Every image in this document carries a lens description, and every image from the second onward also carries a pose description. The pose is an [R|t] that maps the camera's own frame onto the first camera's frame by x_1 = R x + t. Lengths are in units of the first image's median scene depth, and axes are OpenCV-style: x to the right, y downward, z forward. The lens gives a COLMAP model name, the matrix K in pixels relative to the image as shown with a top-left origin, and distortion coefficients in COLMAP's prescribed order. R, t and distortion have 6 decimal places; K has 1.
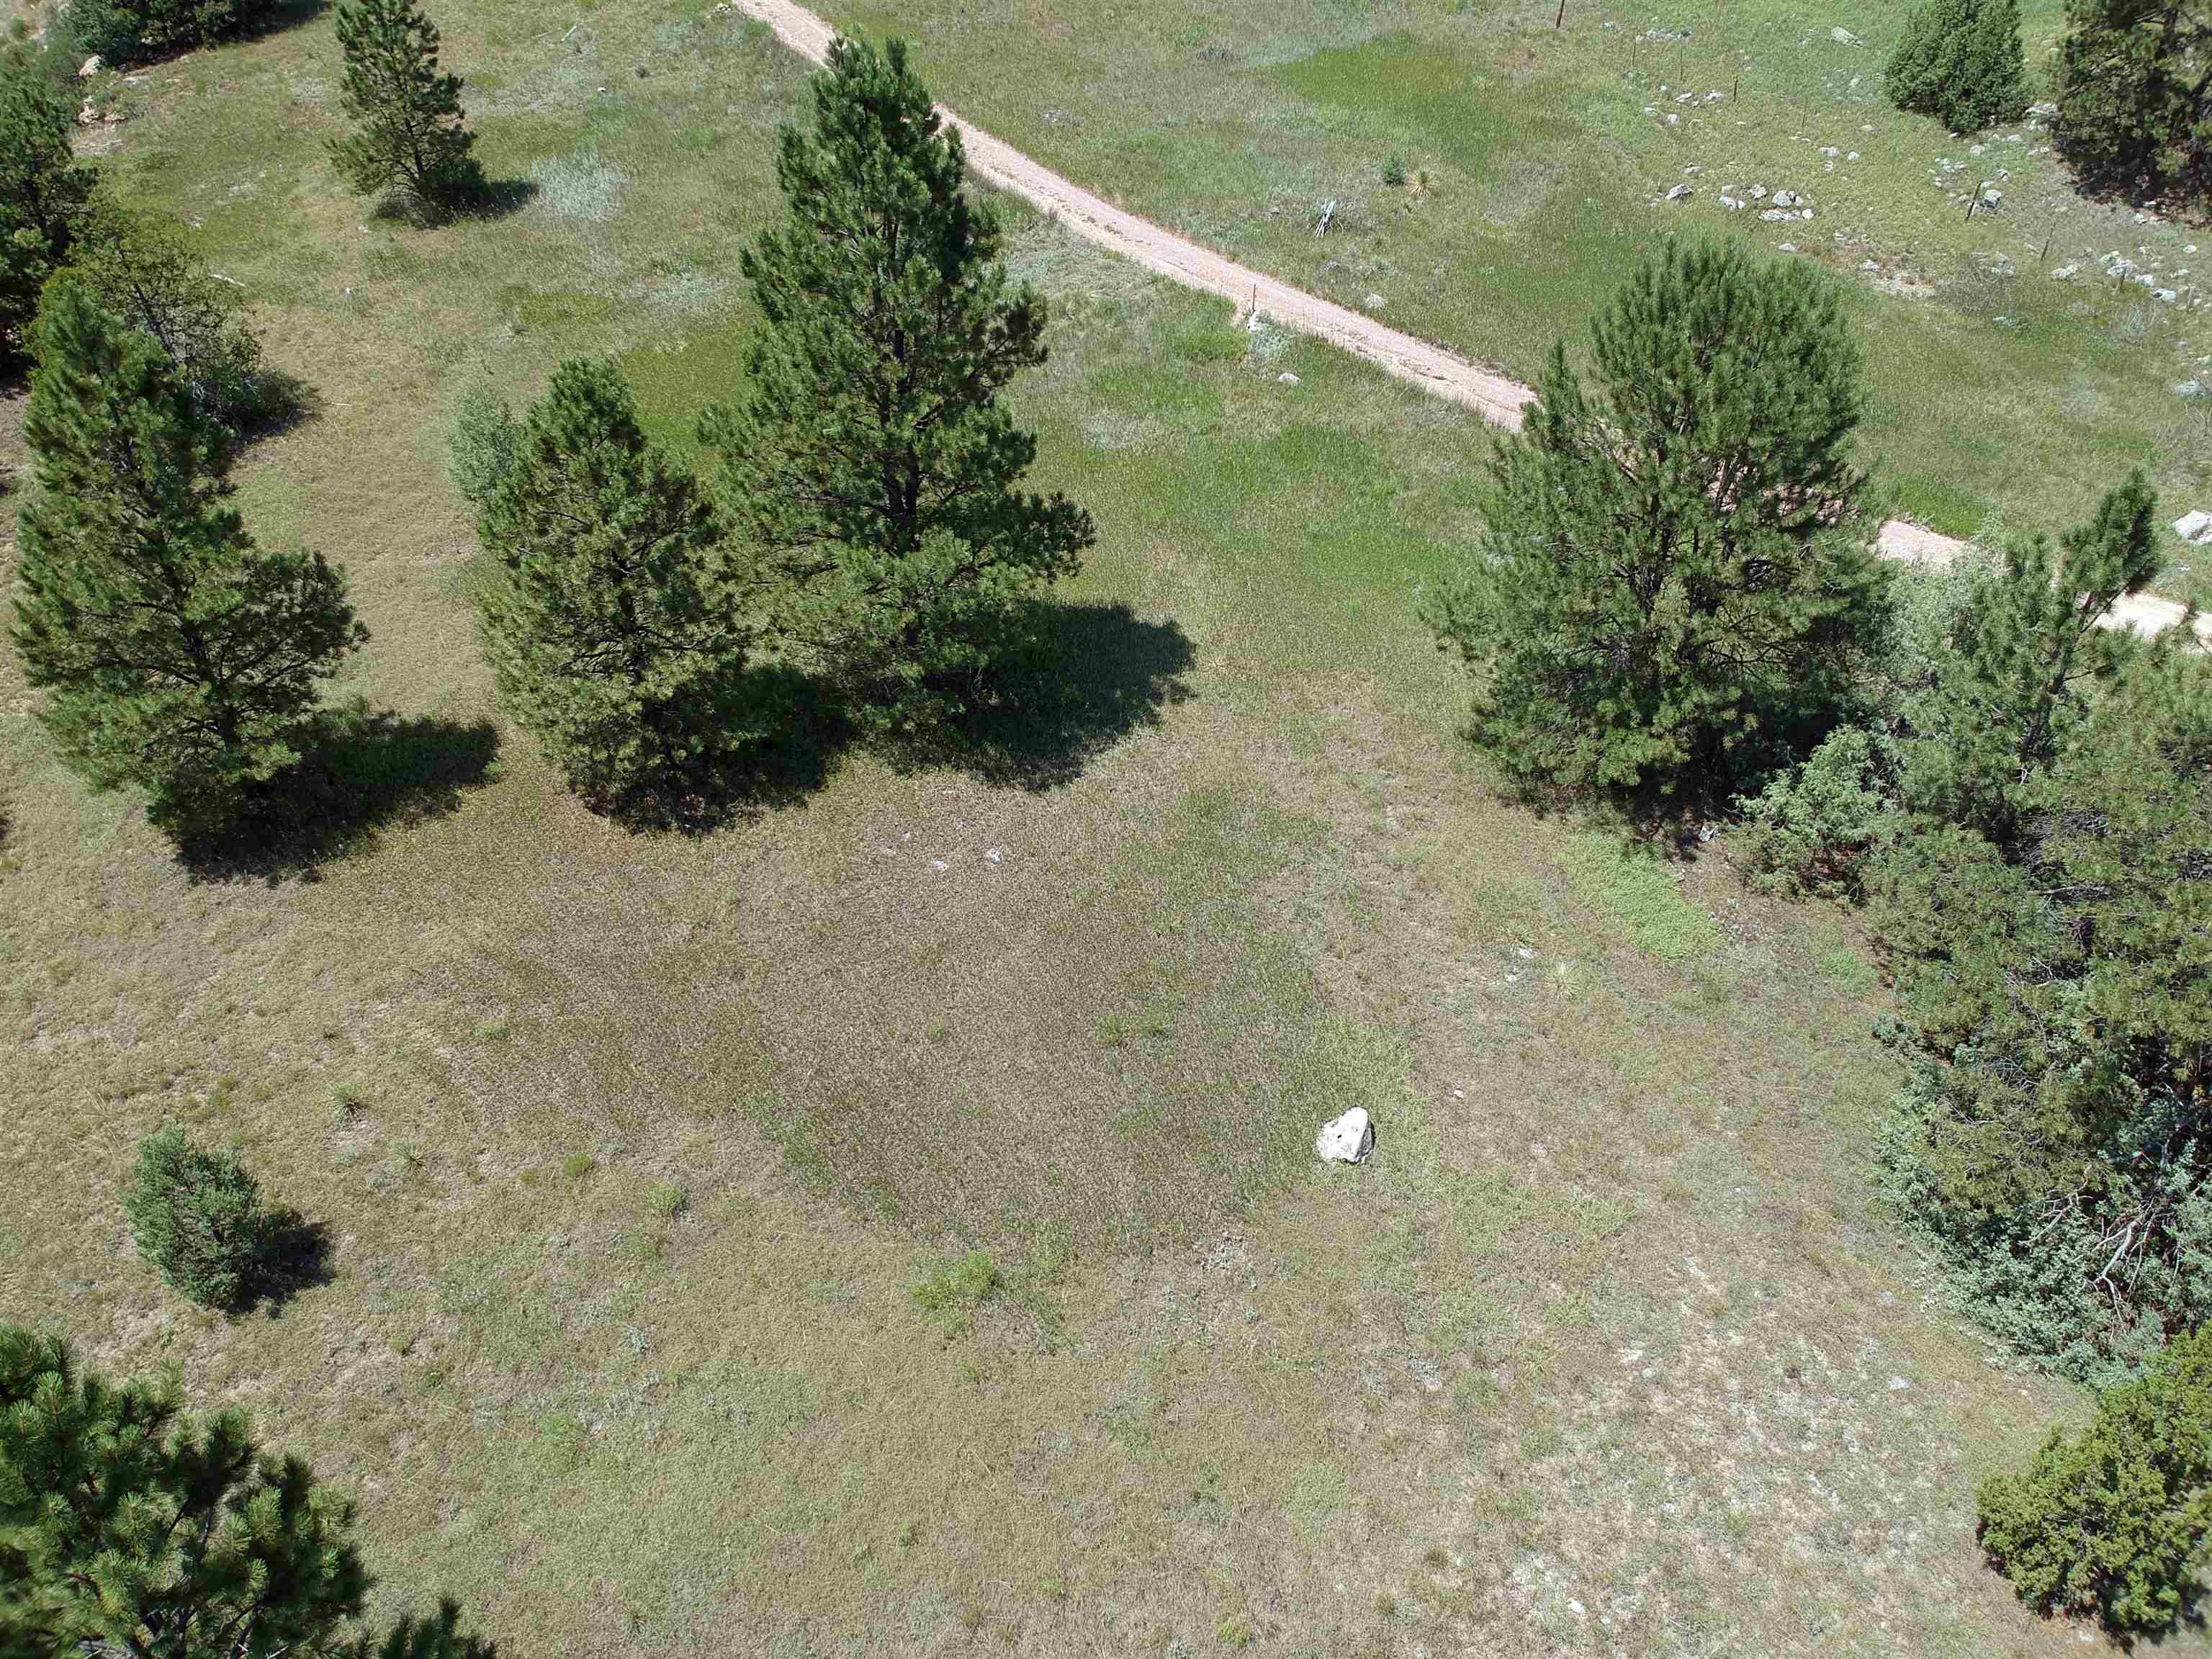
lens RADIAL K [[1596.8, 0, 1091.0], [0, 1596.8, 833.9], [0, 0, 1]] dist [0.061528, -0.120283]
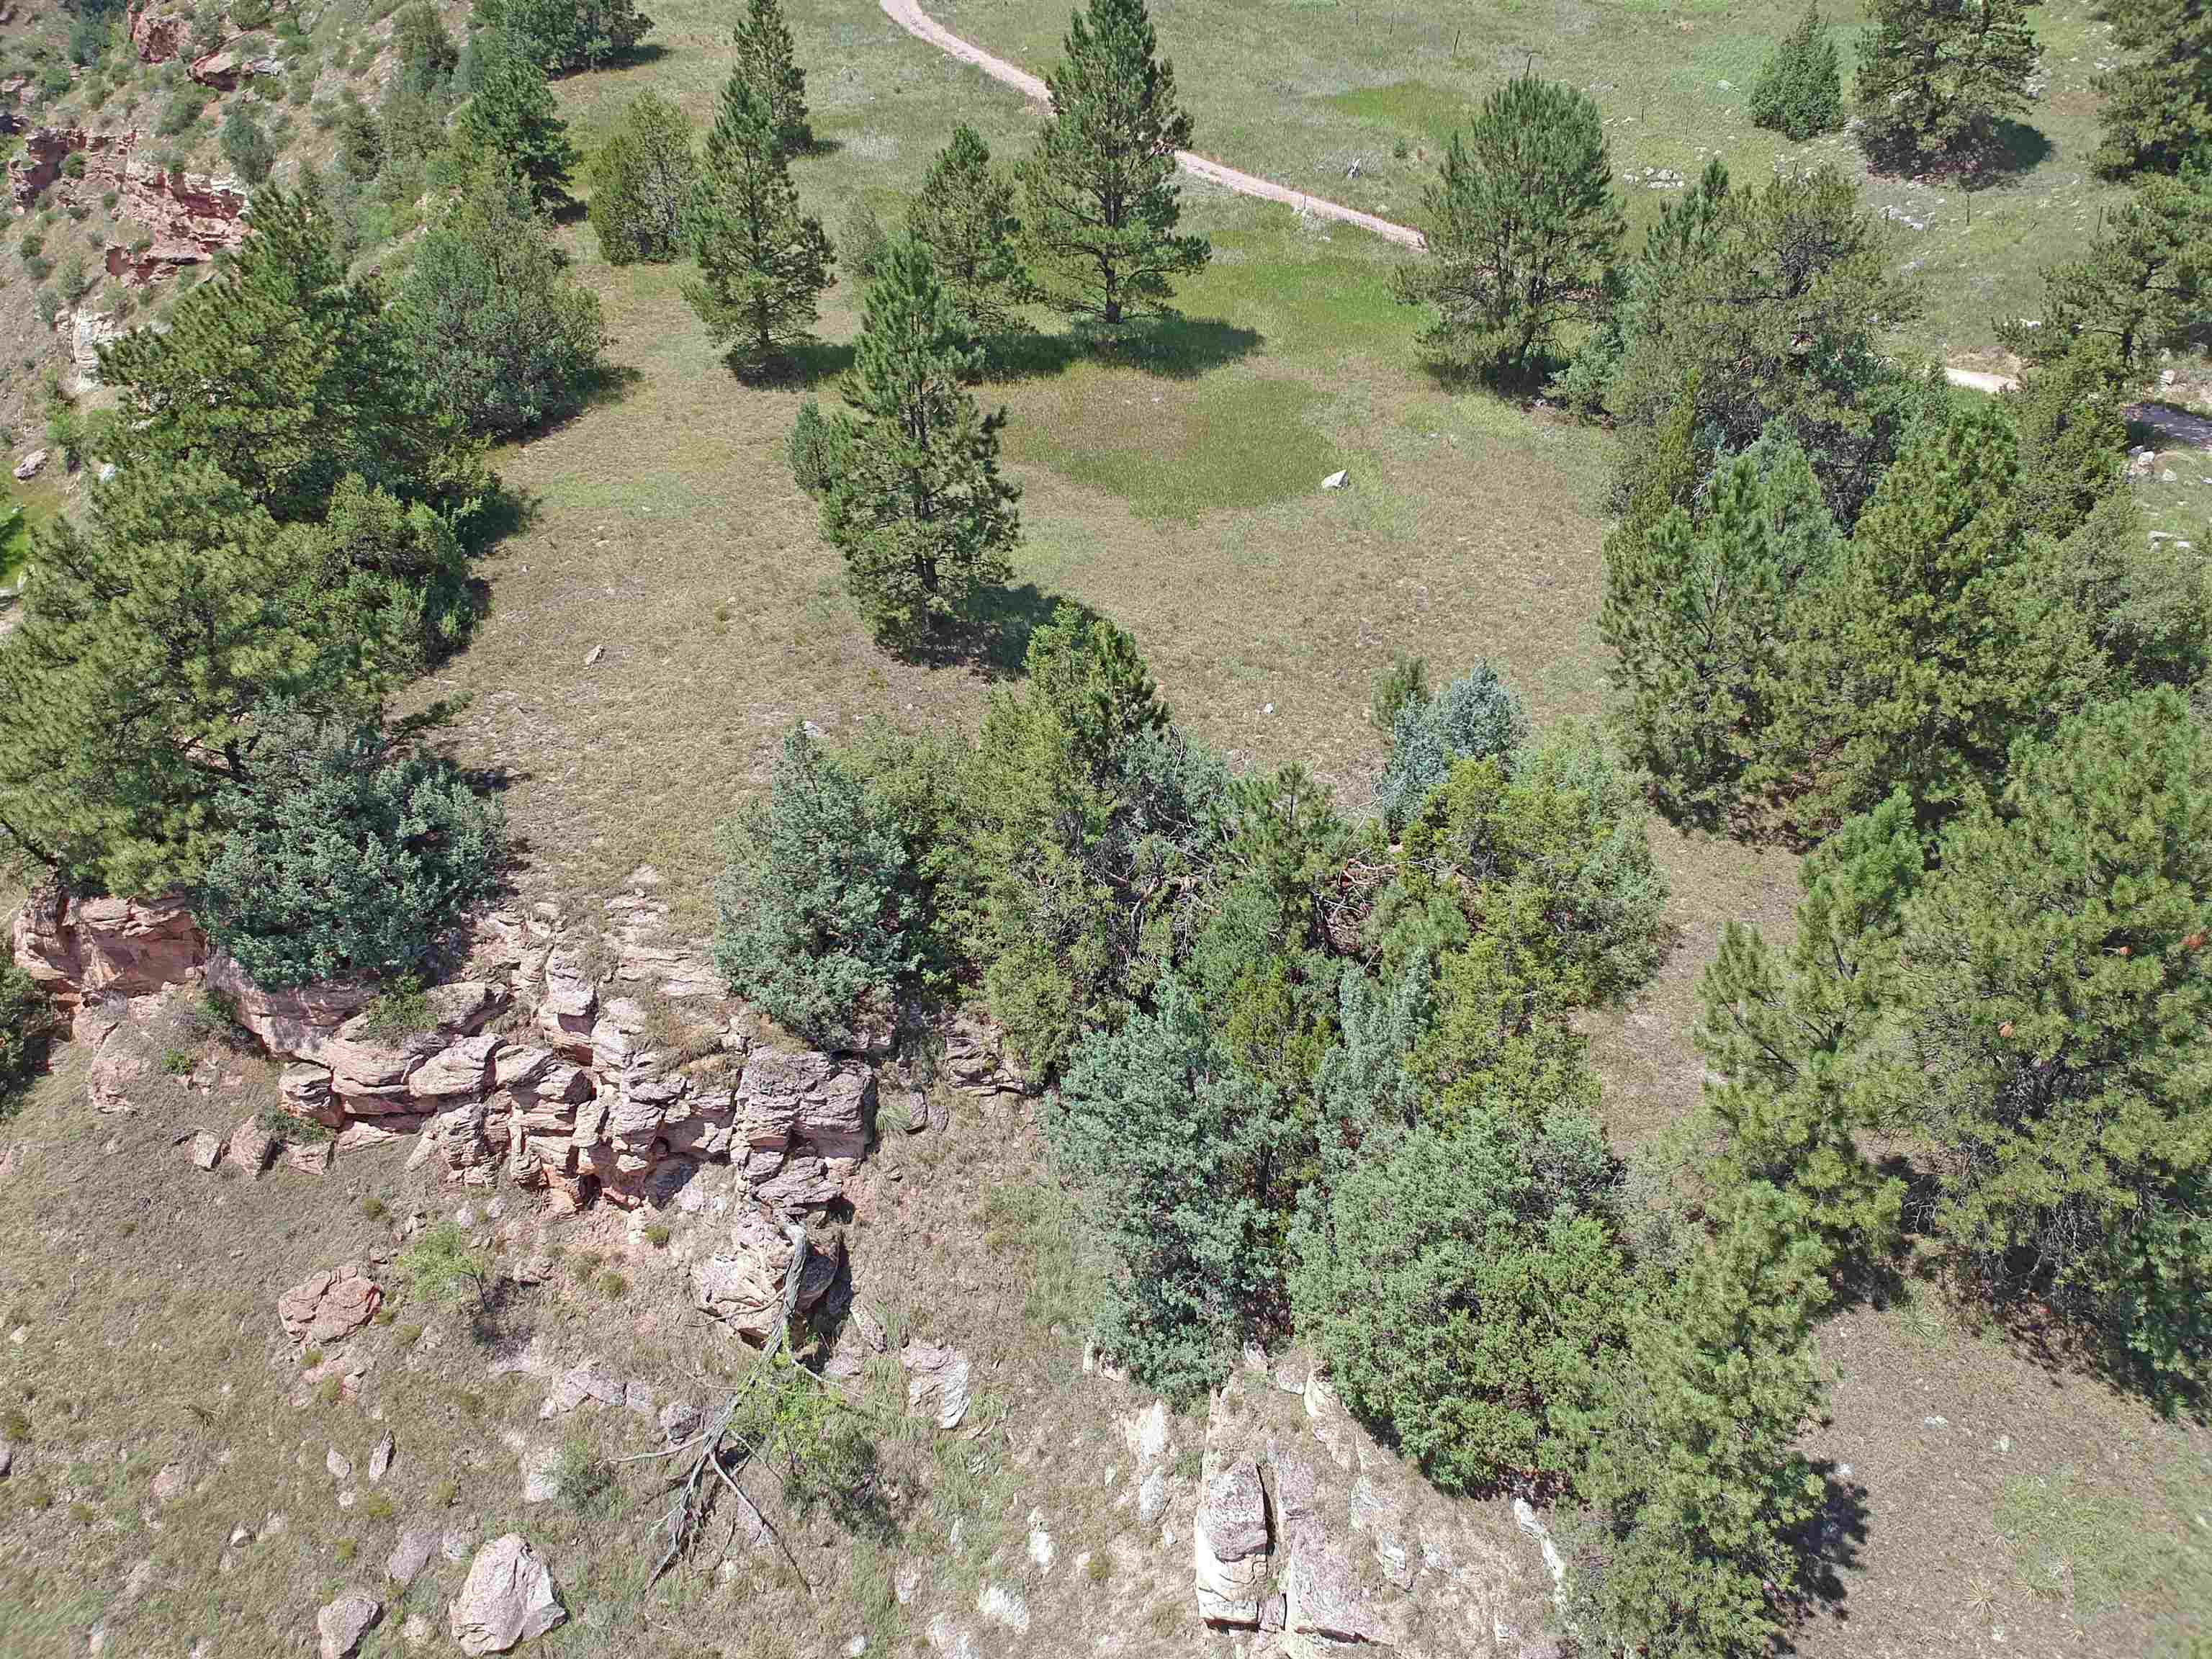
lens RADIAL K [[1596.8, 0, 1091.0], [0, 1596.8, 833.9], [0, 0, 1]] dist [0.061528, -0.120283]
pose [[0.998942, 0.031110, -0.033863, -0.033810], [-0.034152, 0.995051, -0.093311, 0.411627], [0.030793, 0.094369, 0.995061, -0.491019]]
